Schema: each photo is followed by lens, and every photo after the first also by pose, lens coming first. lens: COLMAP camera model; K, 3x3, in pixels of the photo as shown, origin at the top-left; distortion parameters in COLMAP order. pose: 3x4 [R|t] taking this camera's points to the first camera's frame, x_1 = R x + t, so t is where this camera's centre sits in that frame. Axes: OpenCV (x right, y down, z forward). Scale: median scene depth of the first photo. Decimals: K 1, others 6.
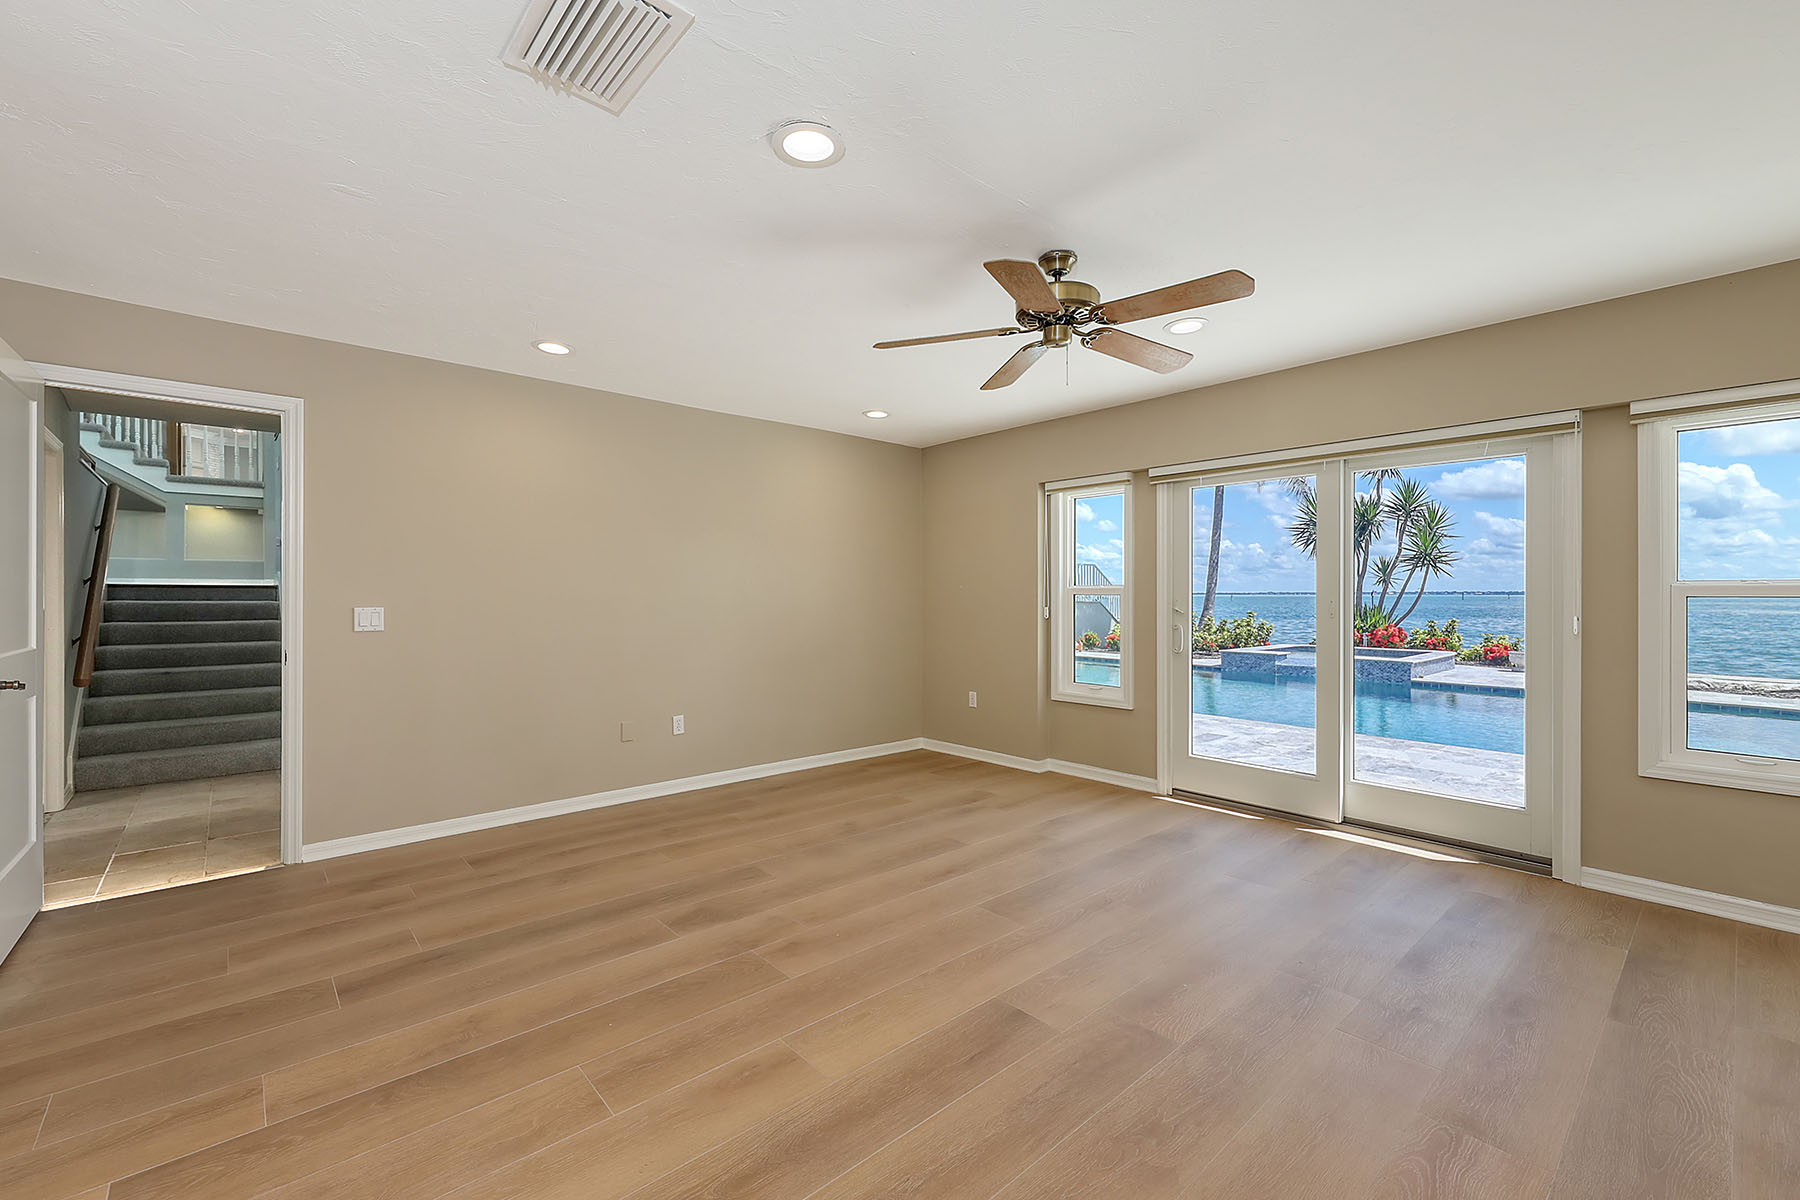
lens RADIAL K [[732.4, 0, 901.0], [0, 732.4, 590.5], [0, 0, 1]] dist [-0.000712, 0.000146]
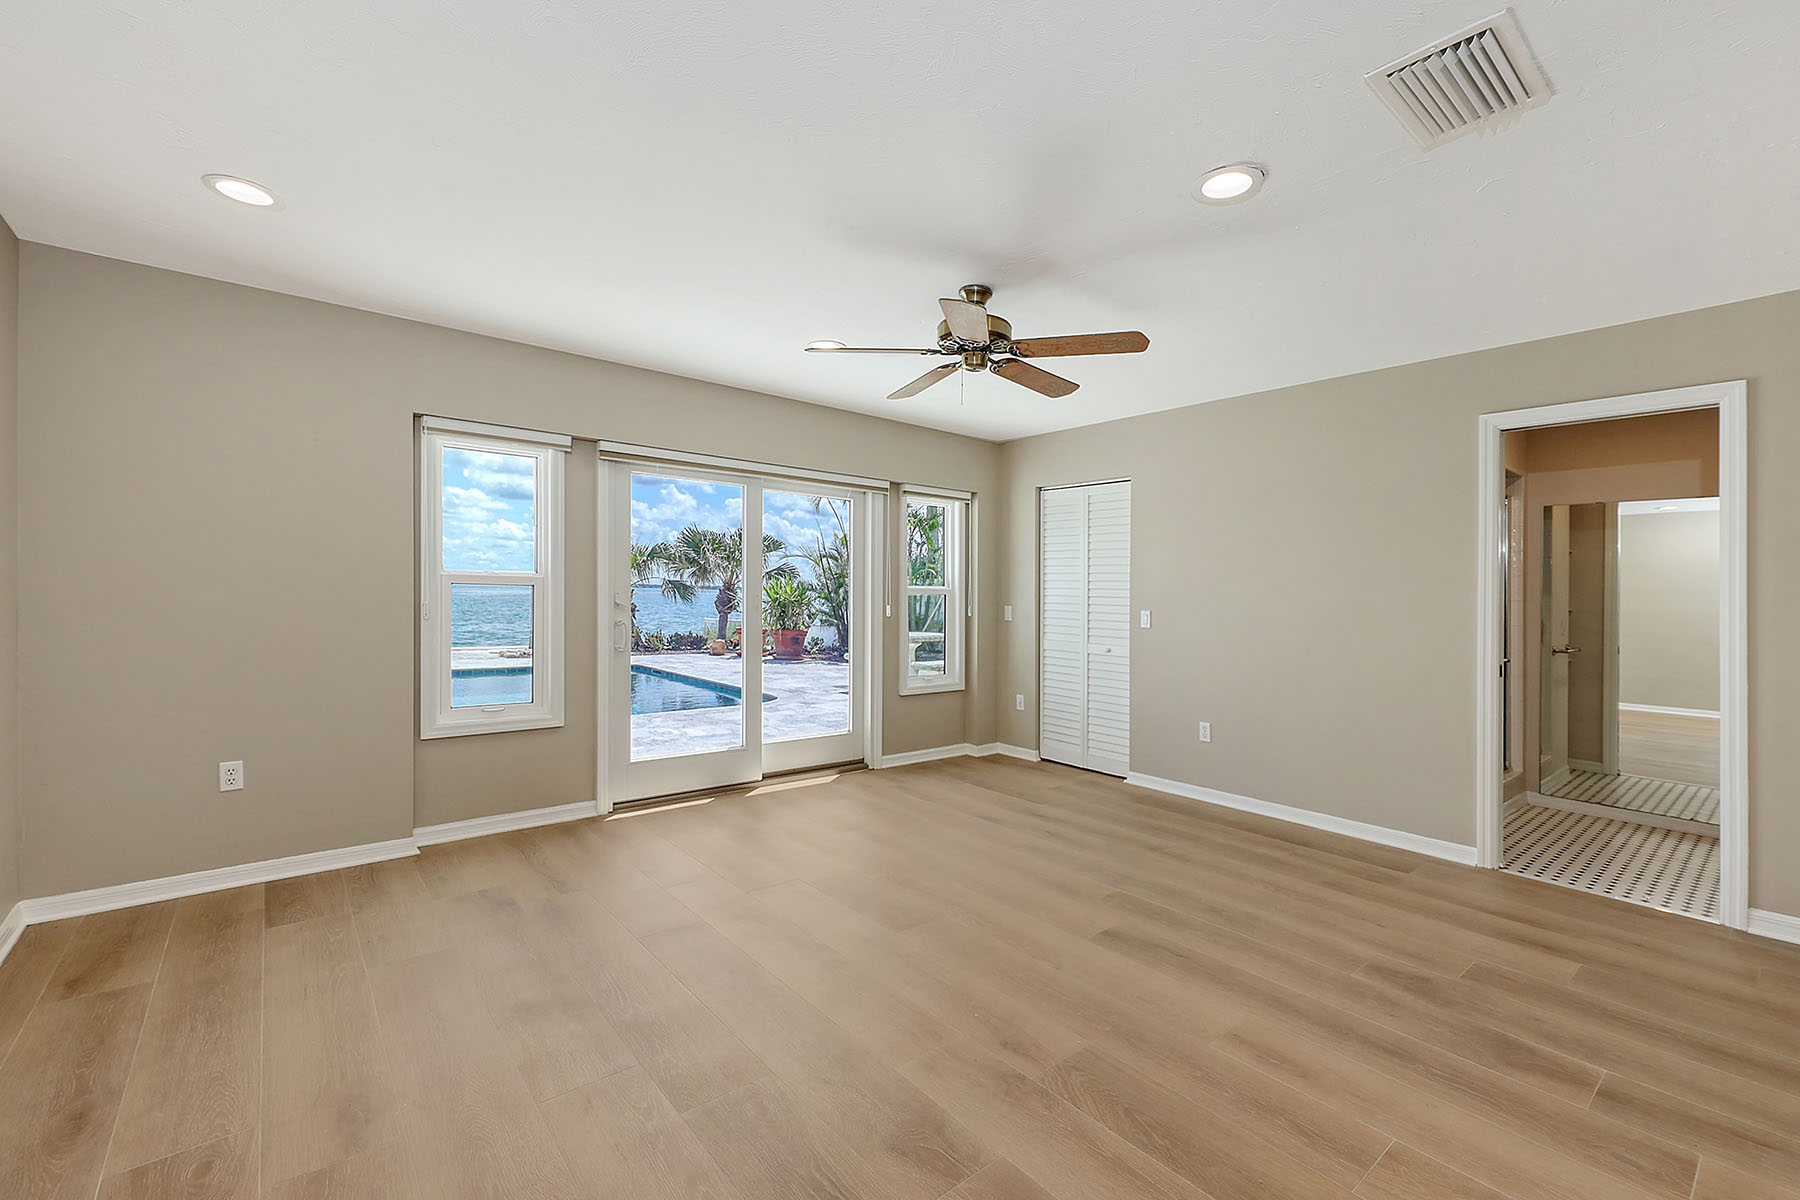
lens RADIAL K [[761.7, 0, 896.0], [0, 761.7, 583.7], [0, 0, 1]] dist [0.002465, 0.000477]
pose [[0.047889, 0.011713, 0.998784, -0.642528], [-0.026881, 0.999584, -0.010433, 0.002002], [-0.998491, -0.026349, 0.048184, 0.724521]]
